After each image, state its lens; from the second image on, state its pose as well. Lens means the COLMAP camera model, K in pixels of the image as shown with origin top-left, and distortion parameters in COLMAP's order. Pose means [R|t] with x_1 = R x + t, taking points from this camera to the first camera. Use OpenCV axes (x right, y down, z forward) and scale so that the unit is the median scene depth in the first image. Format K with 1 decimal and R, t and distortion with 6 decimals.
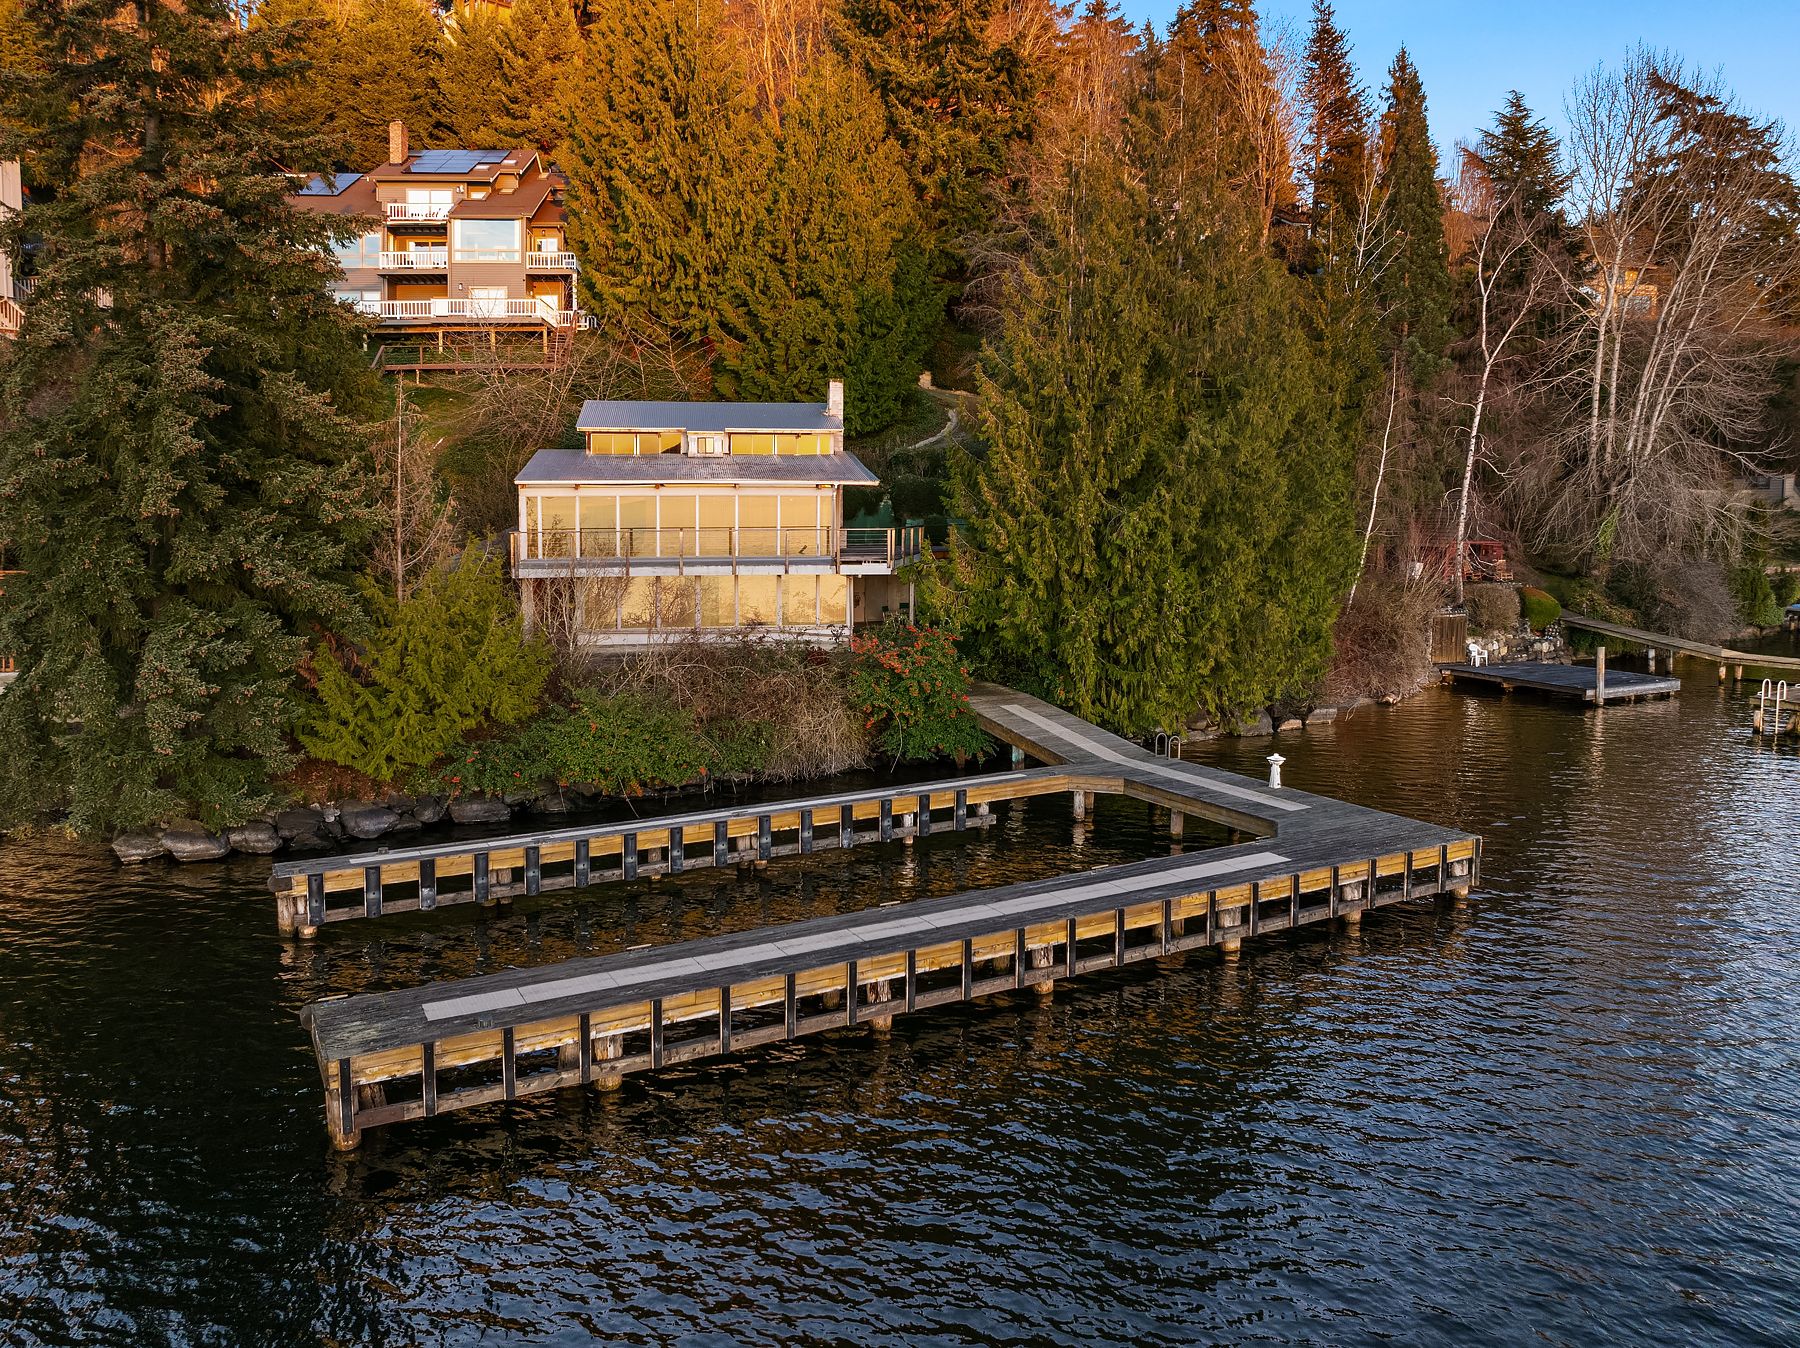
lens RADIAL K [[1280.4, 0, 913.5], [0, 1280.4, 616.8], [0, 0, 1]] dist [-0.027168, 0.000208]
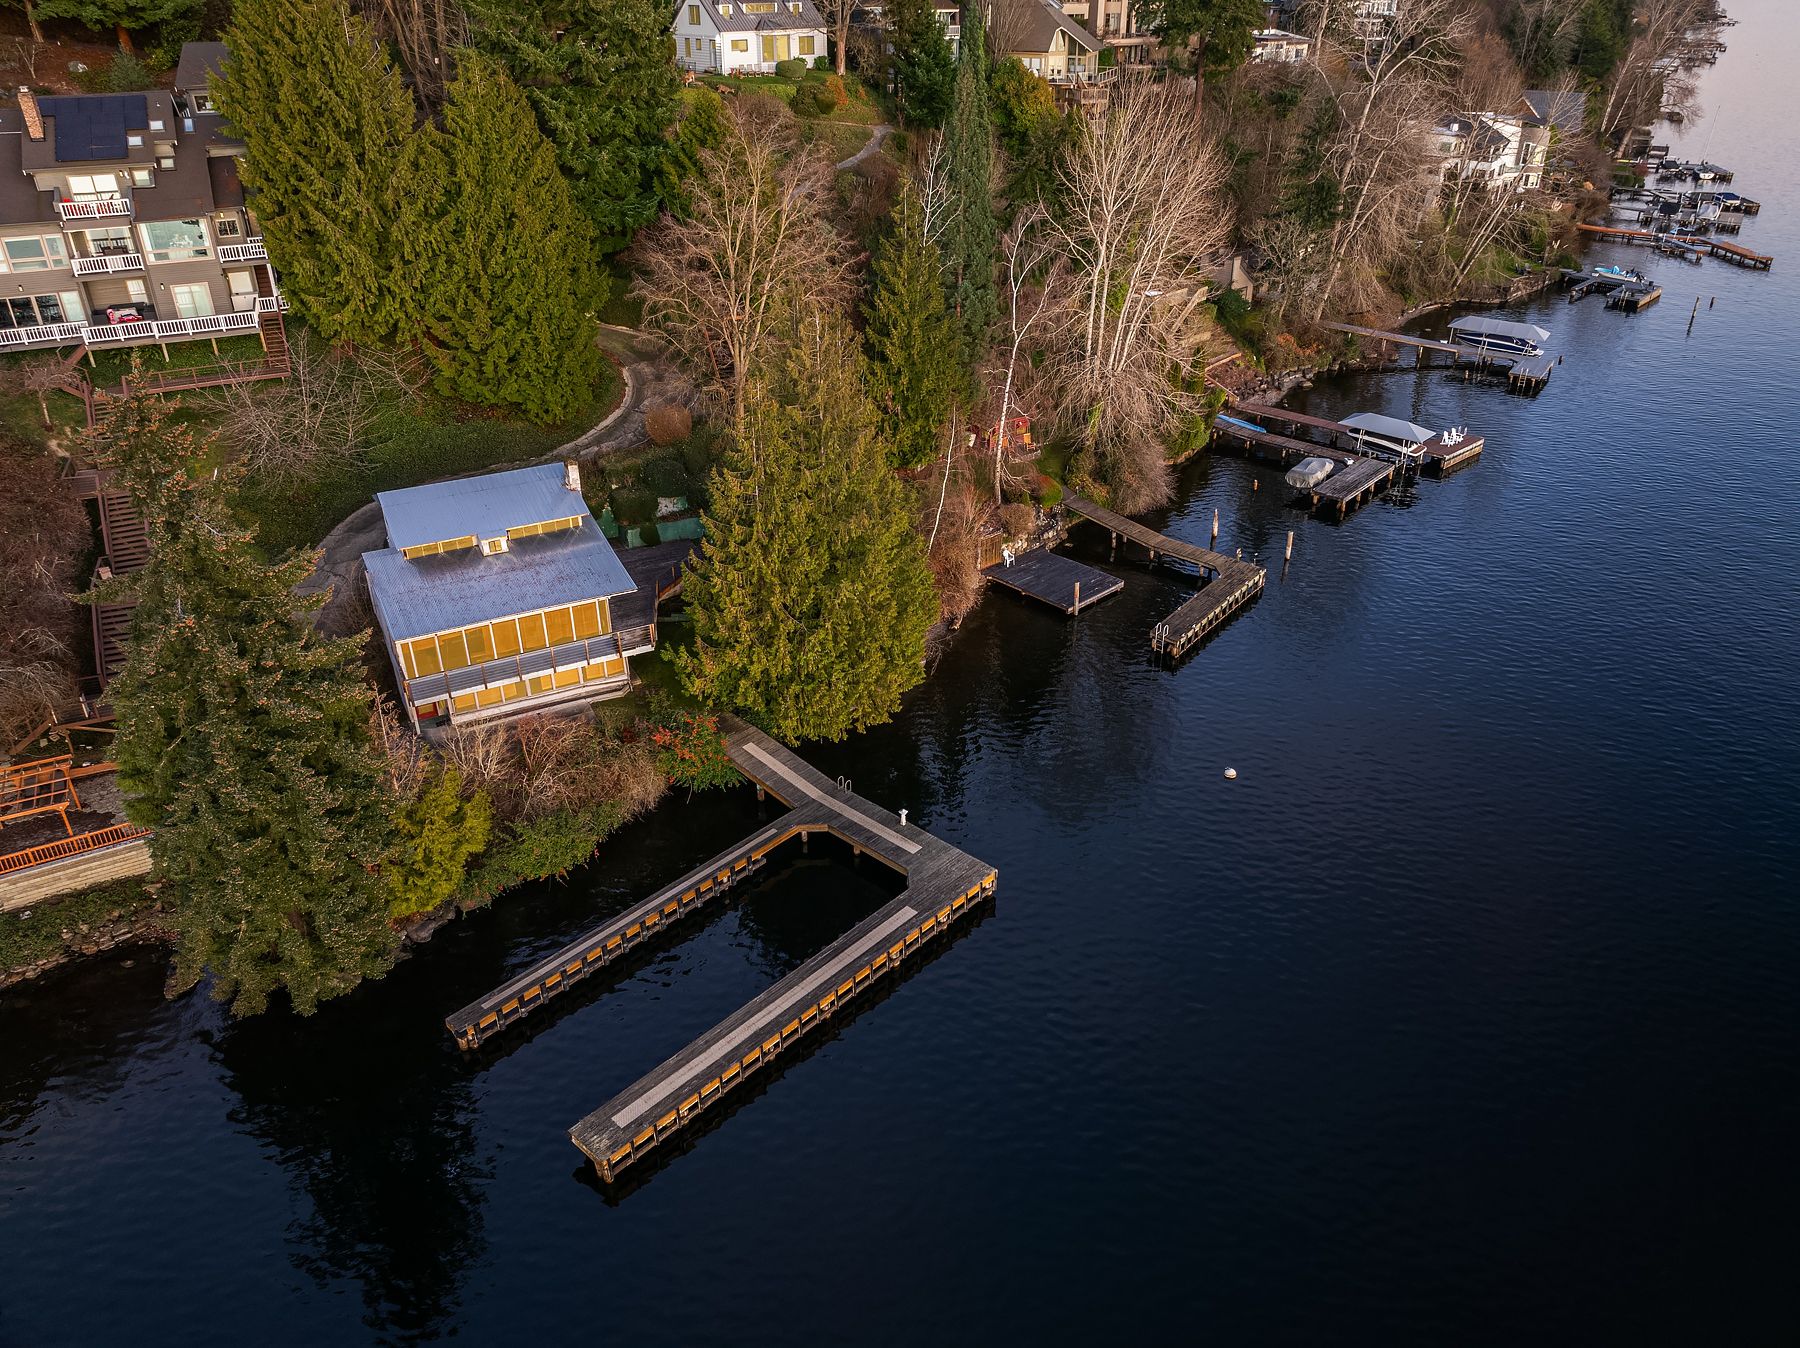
lens RADIAL K [[1251.9, 0, 900.0], [0, 1251.9, 674.0], [0, 0, 1]] dist [-0.035754, -0.001770]
pose [[0.948077, -0.157576, 0.276261, -0.159165], [0.026457, 0.904696, 0.425236, -0.648488], [-0.316939, -0.395847, 0.861890, -0.417523]]
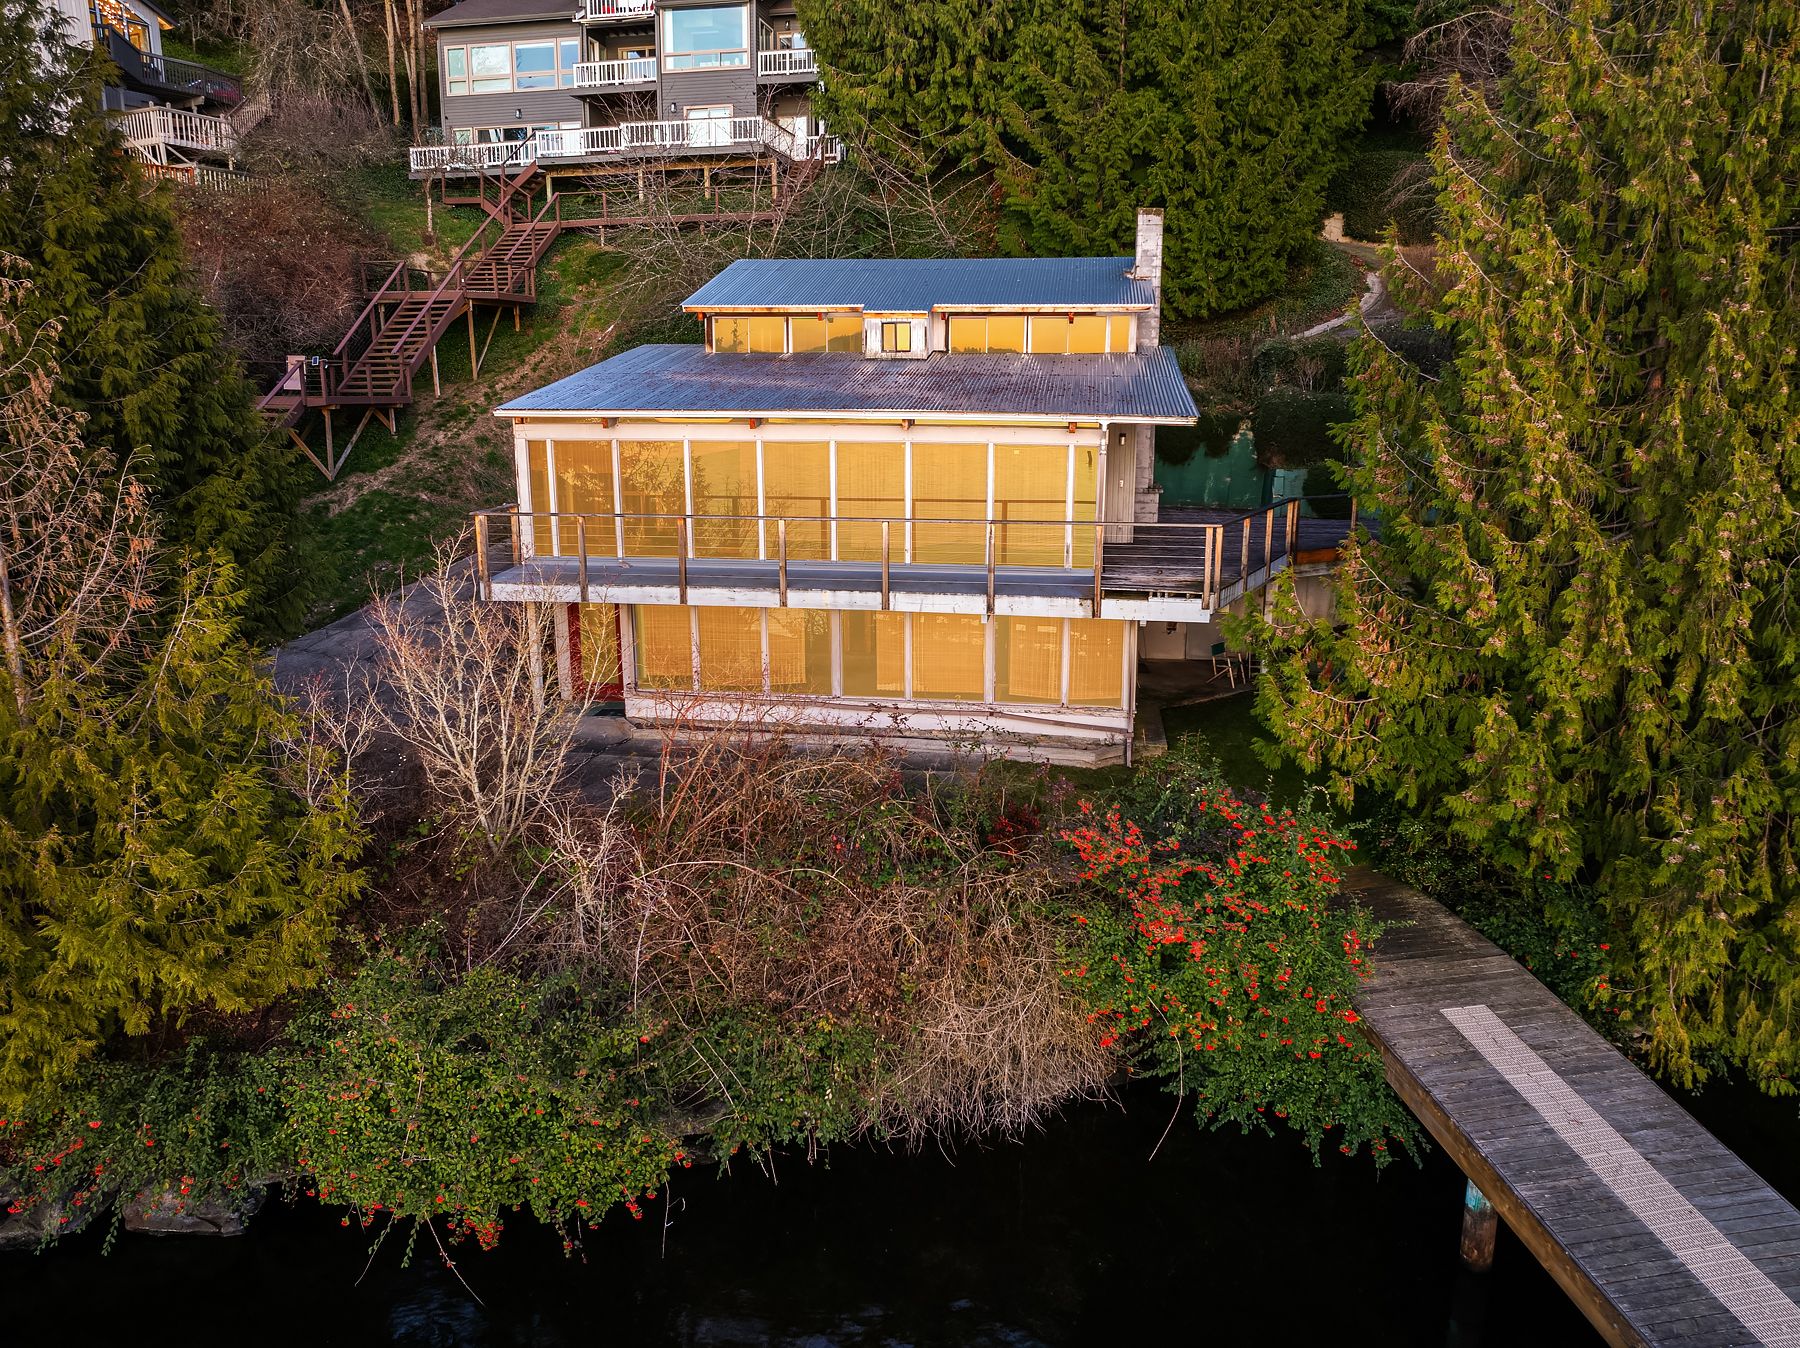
lens RADIAL K [[1288.5, 0, 895.2], [0, 1288.5, 649.0], [0, 0, 1]] dist [-0.039460, 0.000979]
pose [[0.950829, 0.071961, -0.301239, 0.016296], [-0.035288, 0.991471, 0.125462, -0.078793], [0.307698, -0.108663, 0.945259, 0.519160]]
